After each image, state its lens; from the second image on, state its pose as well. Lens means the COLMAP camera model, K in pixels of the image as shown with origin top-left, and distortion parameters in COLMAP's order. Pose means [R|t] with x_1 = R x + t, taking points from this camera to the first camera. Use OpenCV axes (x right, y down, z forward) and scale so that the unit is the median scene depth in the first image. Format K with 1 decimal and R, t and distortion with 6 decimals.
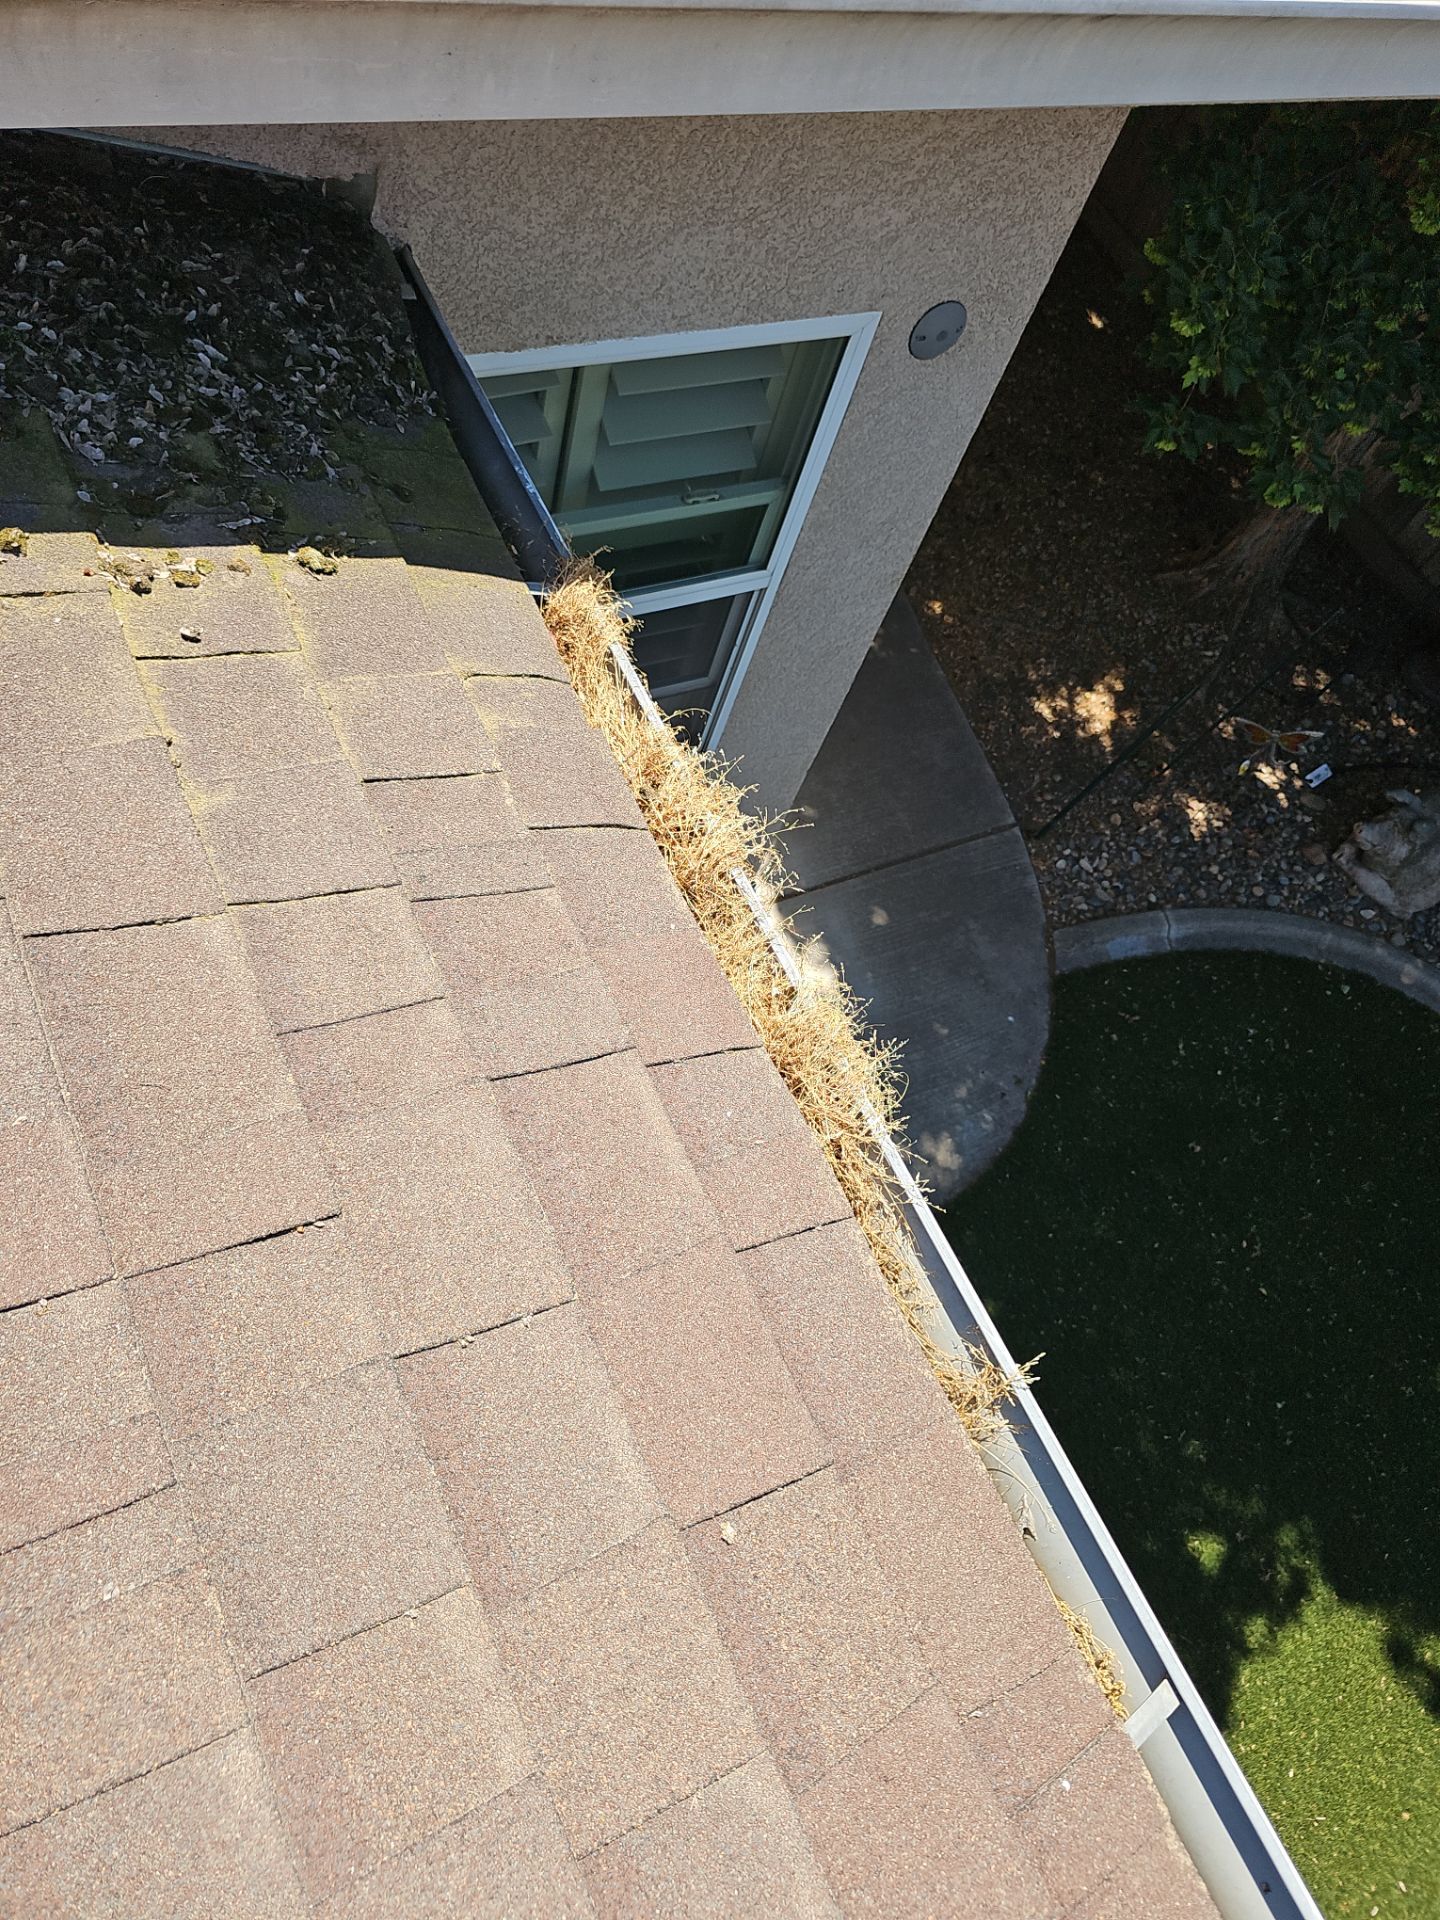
lens RADIAL K [[1289.0, 0, 724.2], [0, 1289.0, 968.3], [0, 0, 1]] dist [0.049726, -0.031622]
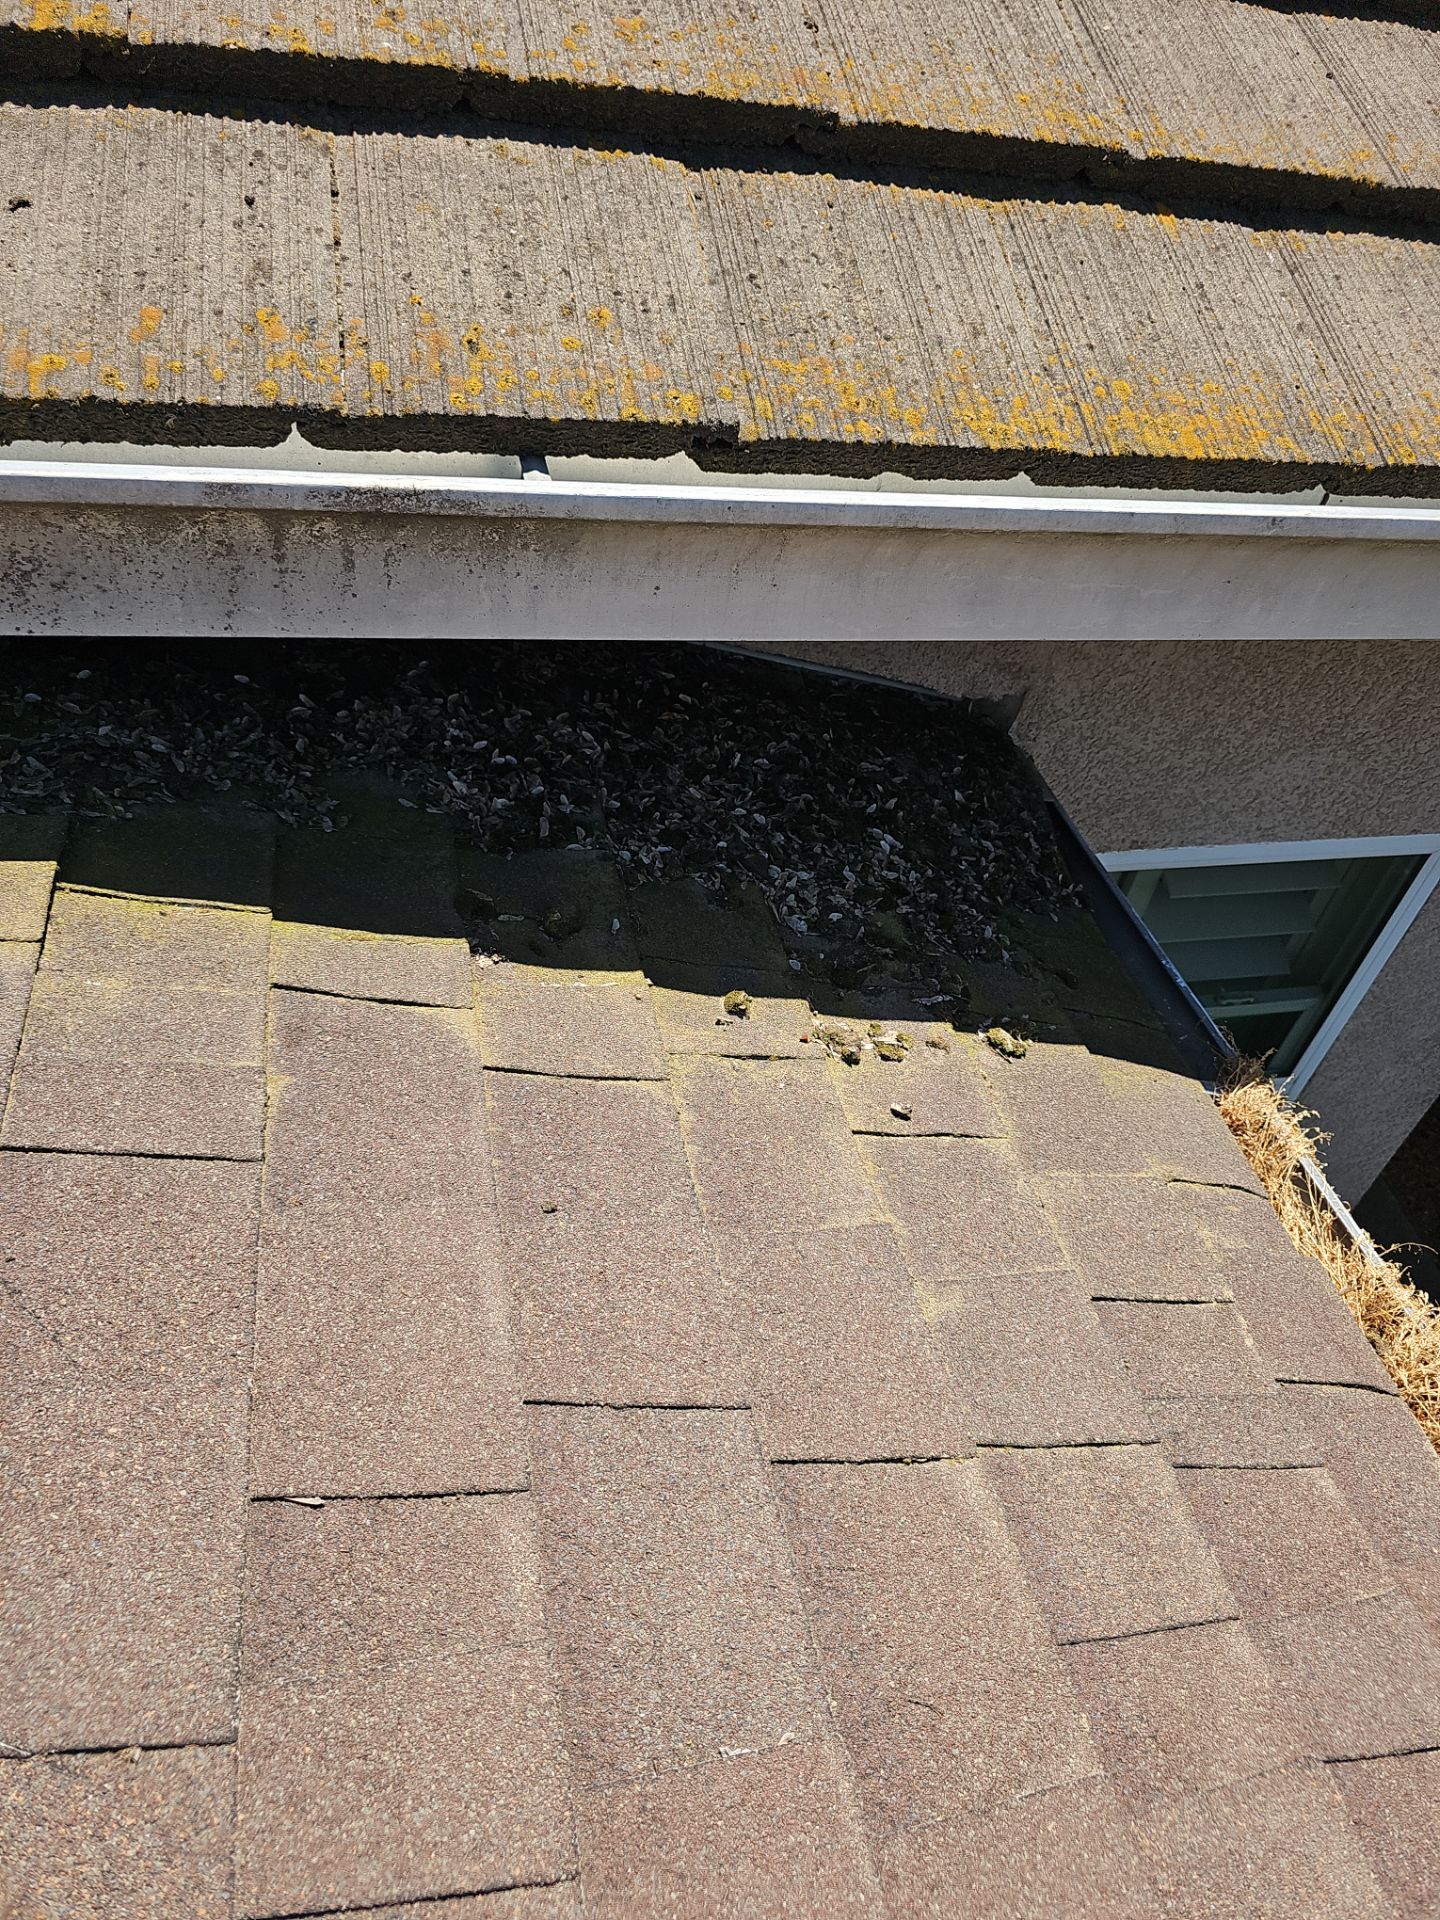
lens RADIAL K [[1289.0, 0, 724.2], [0, 1289.0, 968.3], [0, 0, 1]] dist [0.049726, -0.031622]
pose [[0.970396, 0.062802, -0.233210, -0.284597], [-0.141202, 0.930907, -0.336860, -0.024264], [0.195941, 0.359818, 0.912216, 0.100455]]
